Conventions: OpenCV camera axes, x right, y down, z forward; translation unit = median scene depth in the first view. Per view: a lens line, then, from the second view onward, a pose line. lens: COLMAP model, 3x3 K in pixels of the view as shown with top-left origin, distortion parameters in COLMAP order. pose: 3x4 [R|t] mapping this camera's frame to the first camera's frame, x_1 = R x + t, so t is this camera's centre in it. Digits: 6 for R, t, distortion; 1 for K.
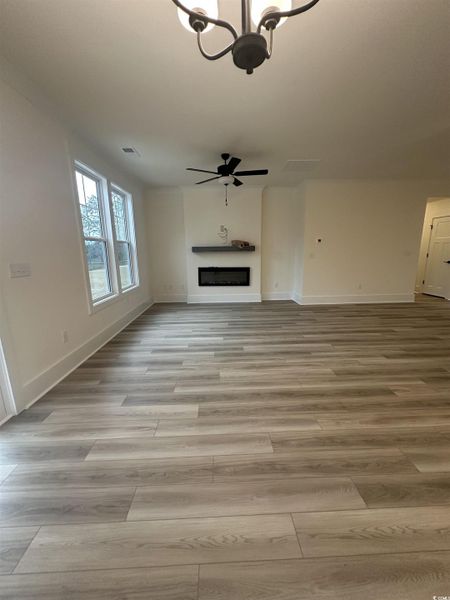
lens RADIAL K [[238.9, 0, 223.7], [0, 238.9, 299.5], [0, 0, 1]] dist [-0.003835, 0.000468]
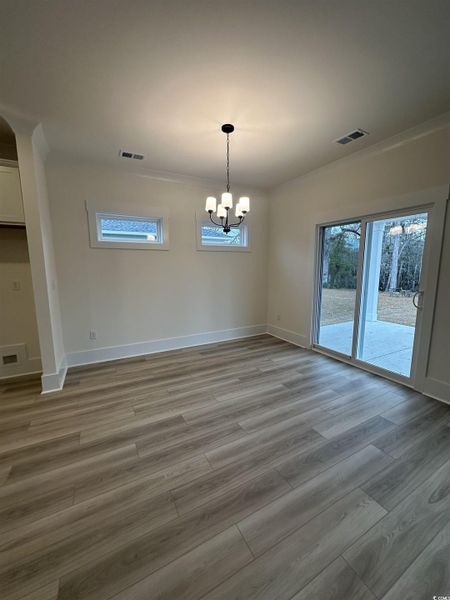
lens RADIAL K [[238.9, 0, 224.7], [0, 238.9, 296.3], [0, 0, 1]] dist [-0.003835, 0.000468]
pose [[-0.896401, 0.076640, -0.436569, 0.582876], [-0.066449, 0.950571, 0.303313, -0.322951], [0.438236, 0.300899, -0.847000, 1.363993]]
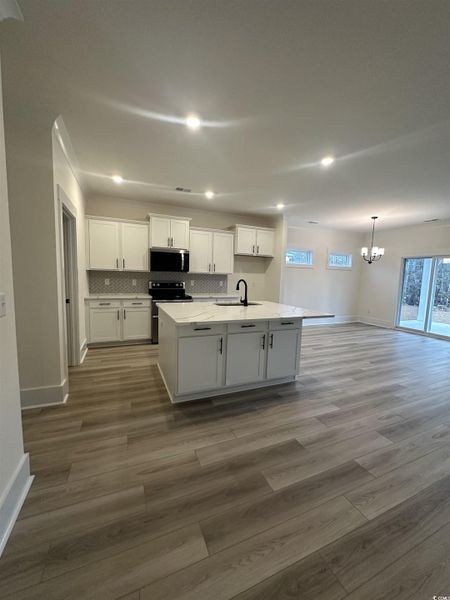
lens RADIAL K [[238.9, 0, 222.7], [0, 238.9, 297.5], [0, 0, 1]] dist [-0.003835, 0.000468]
pose [[-0.931420, 0.018288, -0.363487, 2.426916], [-0.090877, 0.955414, 0.280938, -0.493434], [0.352418, 0.294704, -0.888229, 2.081078]]
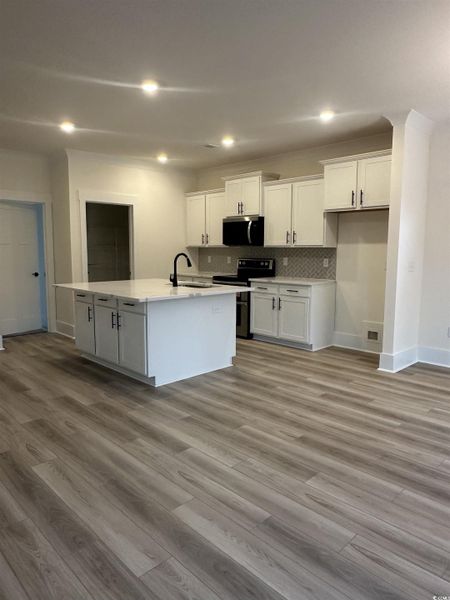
lens RADIAL K [[410.6, 0, 221.2], [0, 410.6, 294.3], [0, 0, 1]] dist [-0.003620, -0.002261]
pose [[-0.671748, -0.070411, 0.737426, -0.091077], [0.154373, 0.960311, 0.232316, -0.431306], [-0.724516, 0.269897, -0.634217, 1.944777]]
